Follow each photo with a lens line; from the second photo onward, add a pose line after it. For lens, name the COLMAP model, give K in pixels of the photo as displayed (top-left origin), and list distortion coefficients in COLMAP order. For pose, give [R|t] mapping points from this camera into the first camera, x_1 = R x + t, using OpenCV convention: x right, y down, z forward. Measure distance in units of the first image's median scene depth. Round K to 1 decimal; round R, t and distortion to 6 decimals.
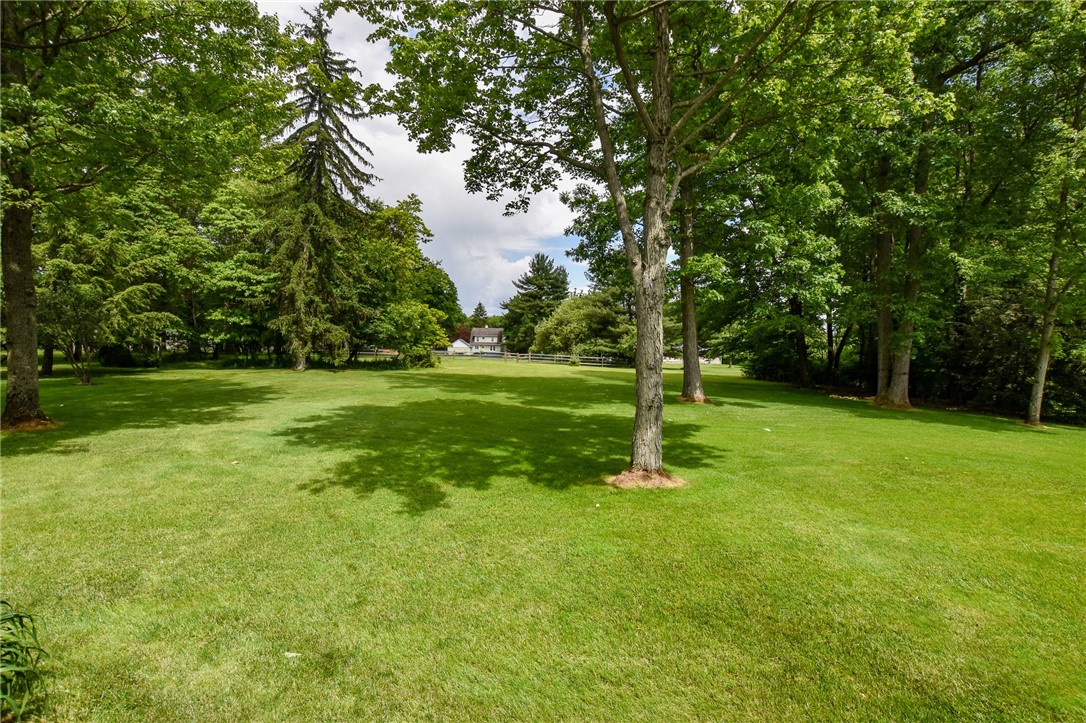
lens RADIAL K [[485.7, 0, 543.0], [0, 485.7, 366.0], [0, 0, 1]] dist [-0.038529, 0.013934]
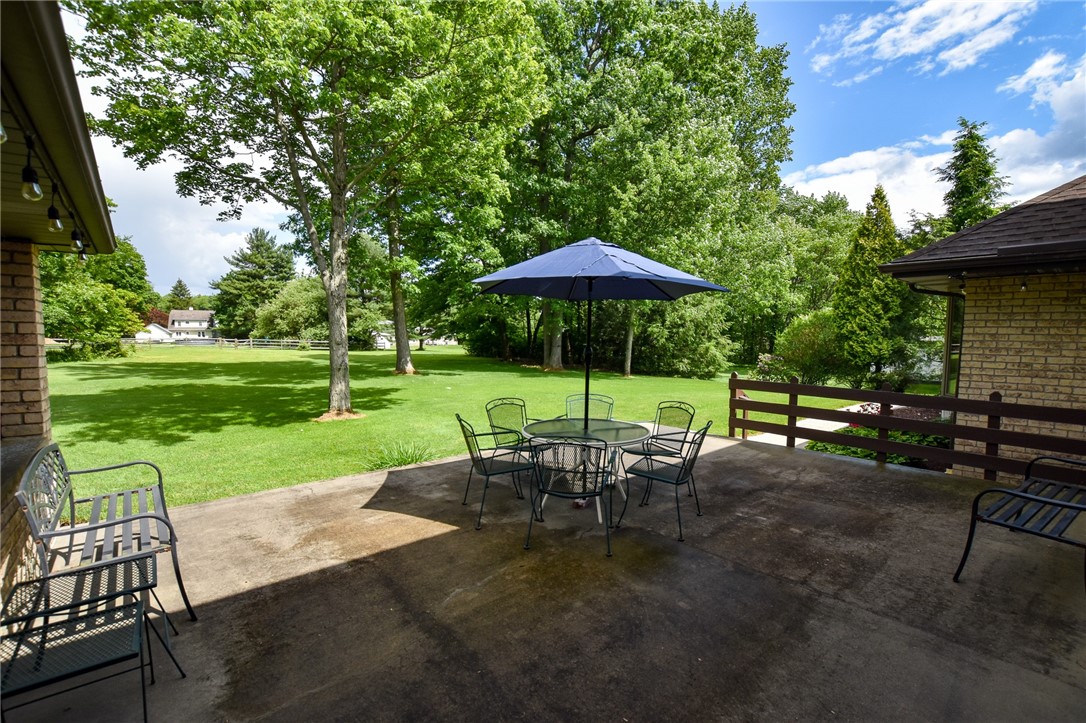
lens RADIAL K [[485.7, 0, 543.0], [0, 485.7, 366.0], [0, 0, 1]] dist [-0.038529, 0.013934]
pose [[0.868778, -0.050330, 0.492637, 0.005440], [0.032604, 0.998477, 0.044510, 0.005613], [-0.494127, -0.022608, 0.869096, -0.129847]]
